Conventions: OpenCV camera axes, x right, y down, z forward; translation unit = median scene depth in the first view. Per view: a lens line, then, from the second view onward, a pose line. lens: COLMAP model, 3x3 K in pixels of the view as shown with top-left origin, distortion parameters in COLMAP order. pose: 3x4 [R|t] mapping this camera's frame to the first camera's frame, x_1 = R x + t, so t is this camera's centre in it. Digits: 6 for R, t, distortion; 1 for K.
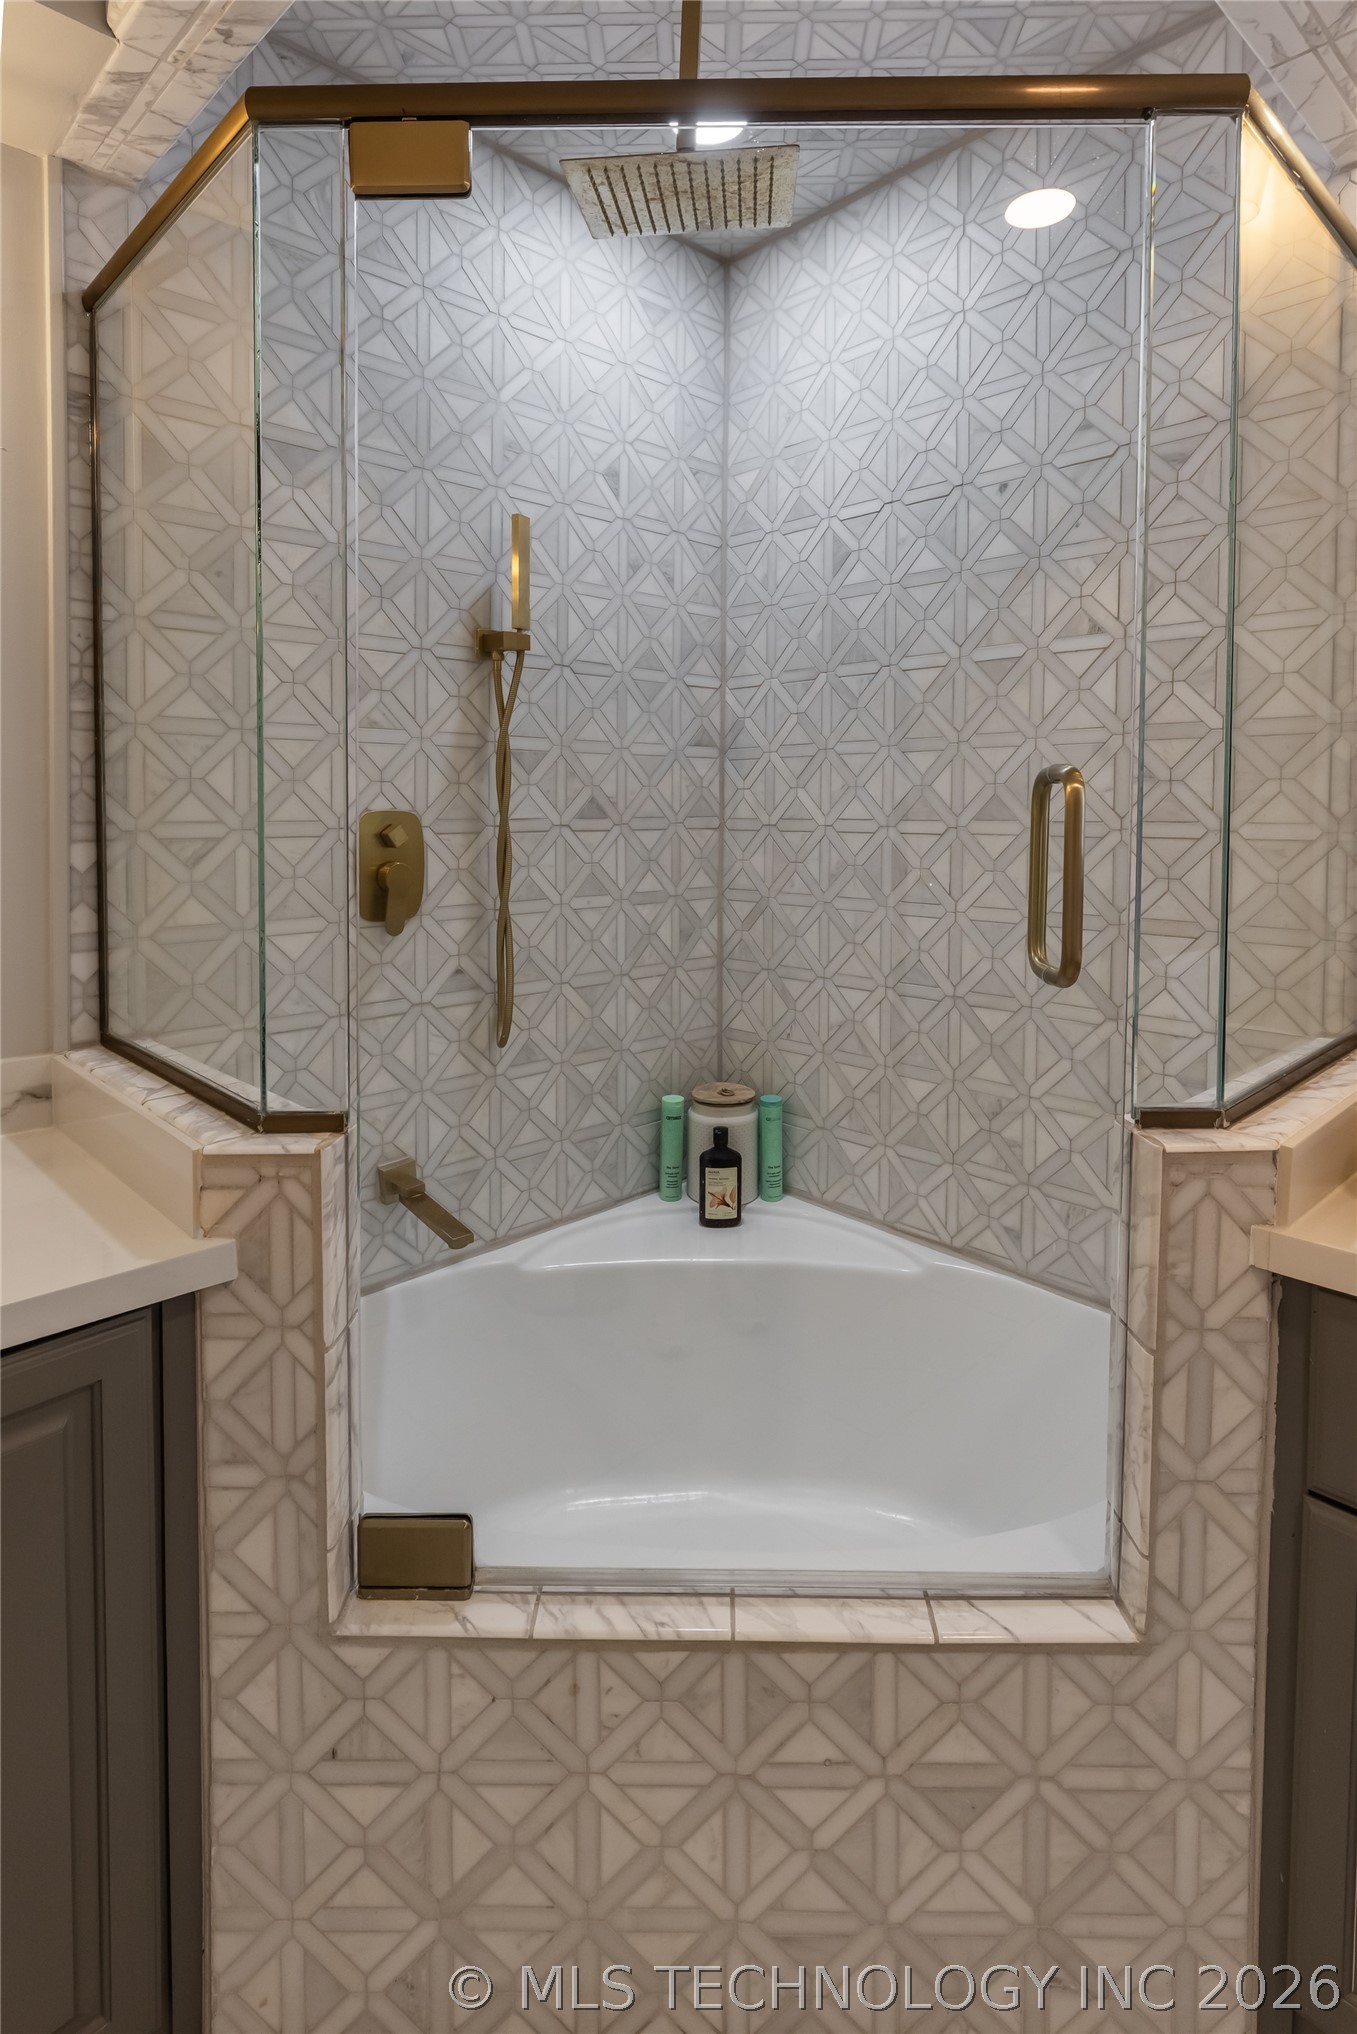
lens RADIAL K [[1051.3, 0, 678.5], [0, 1051.3, 1017.0], [0, 0, 1]] dist [-0.003954, -0.000080]
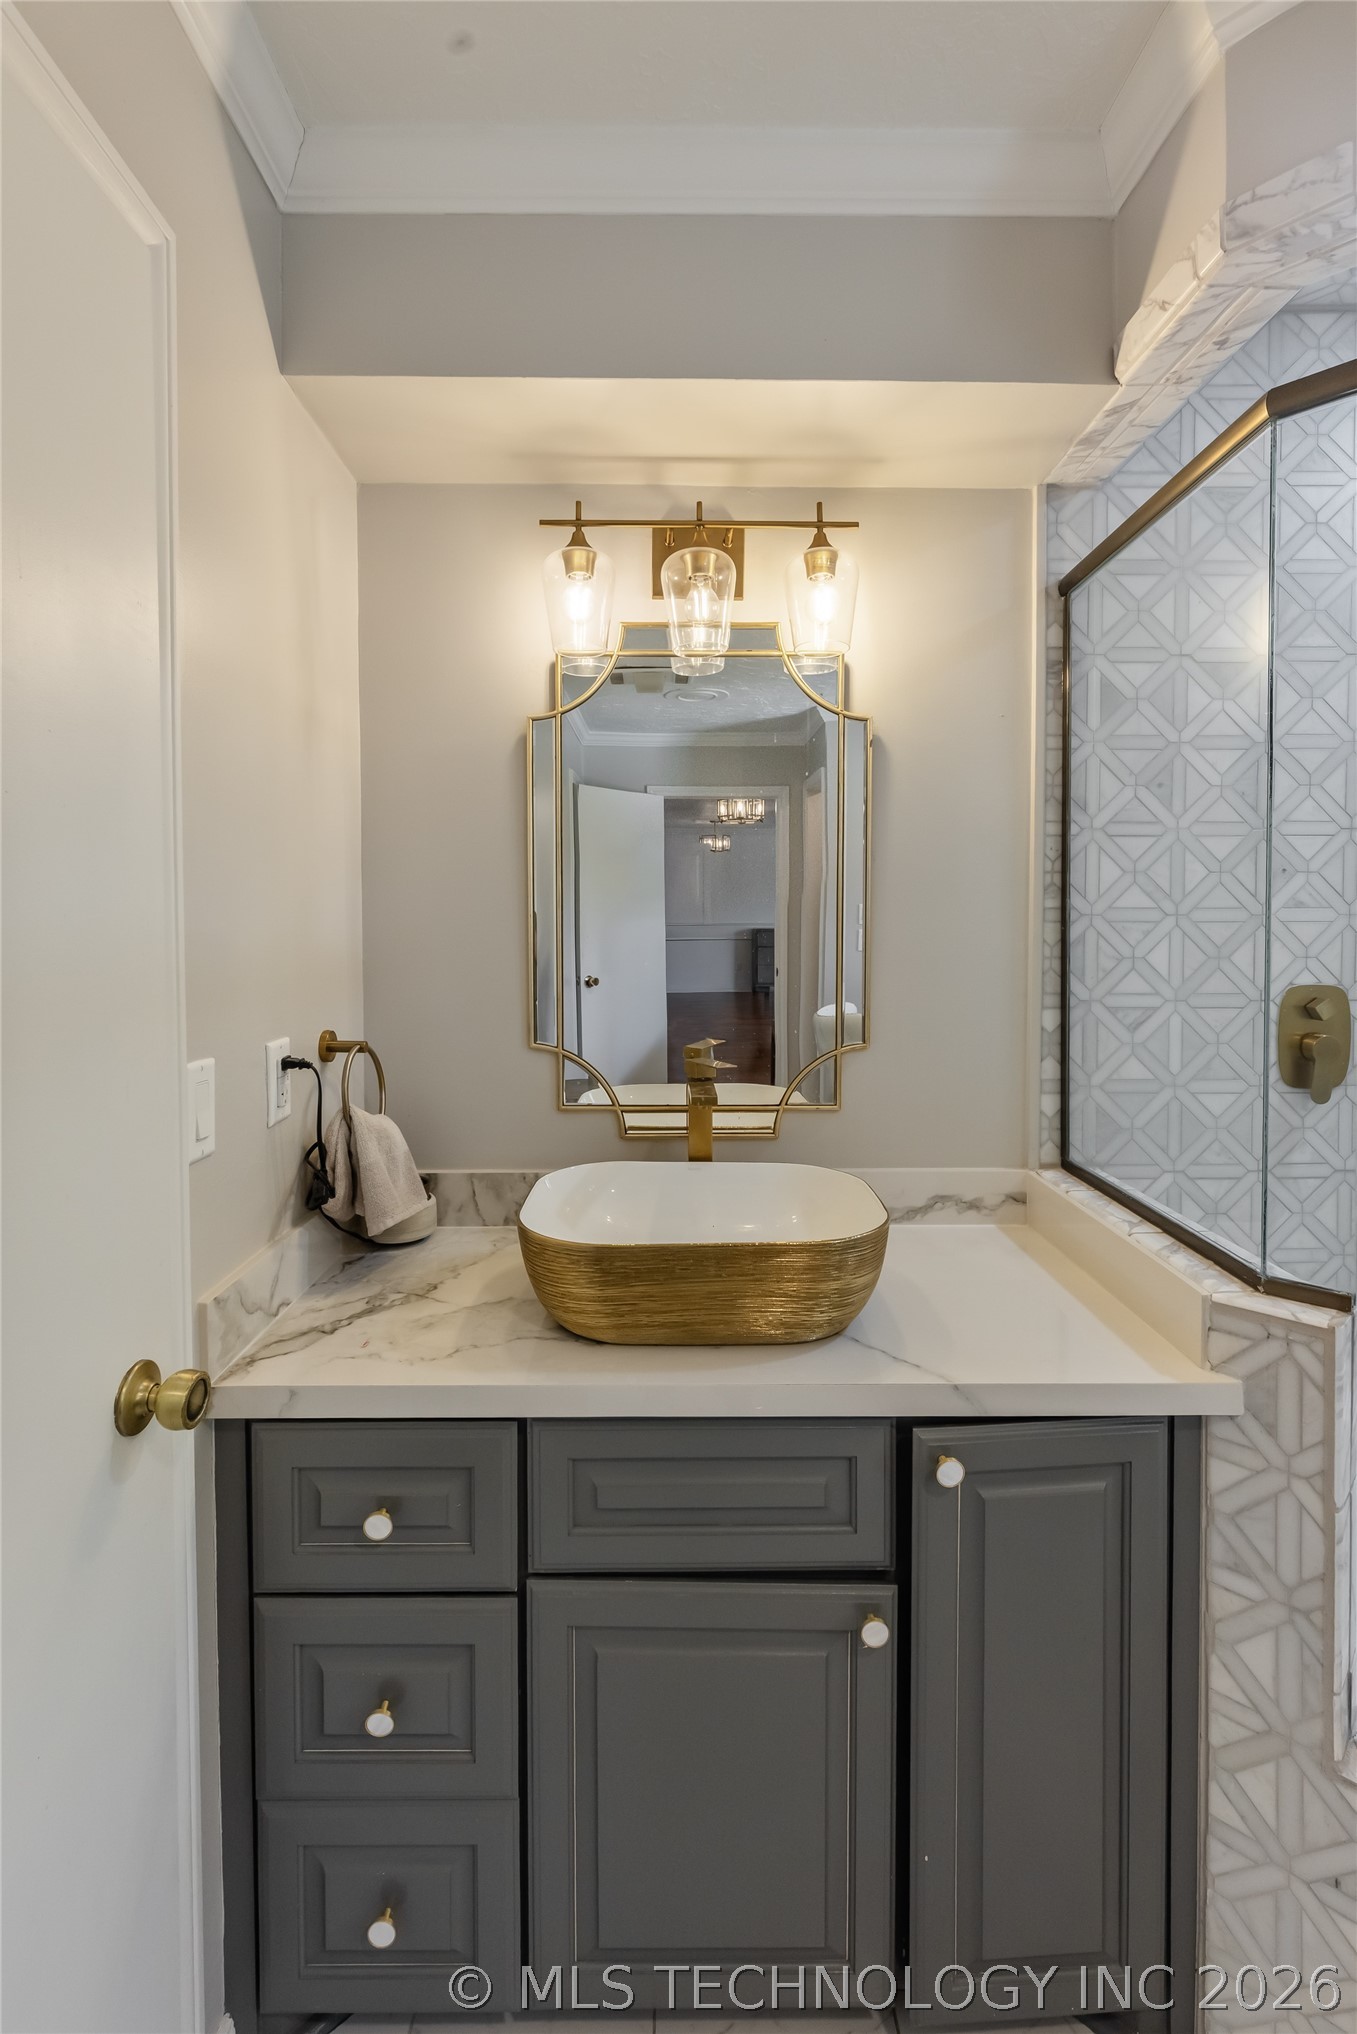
lens RADIAL K [[873.7, 0, 678.4], [0, 873.7, 1057.2], [0, 0, 1]] dist [0.000926, 0.000152]
pose [[0.730268, 0.089249, -0.677306, -0.154613], [-0.117750, 0.993036, 0.003895, -0.053398], [0.672936, 0.076908, 0.735691, -0.127089]]
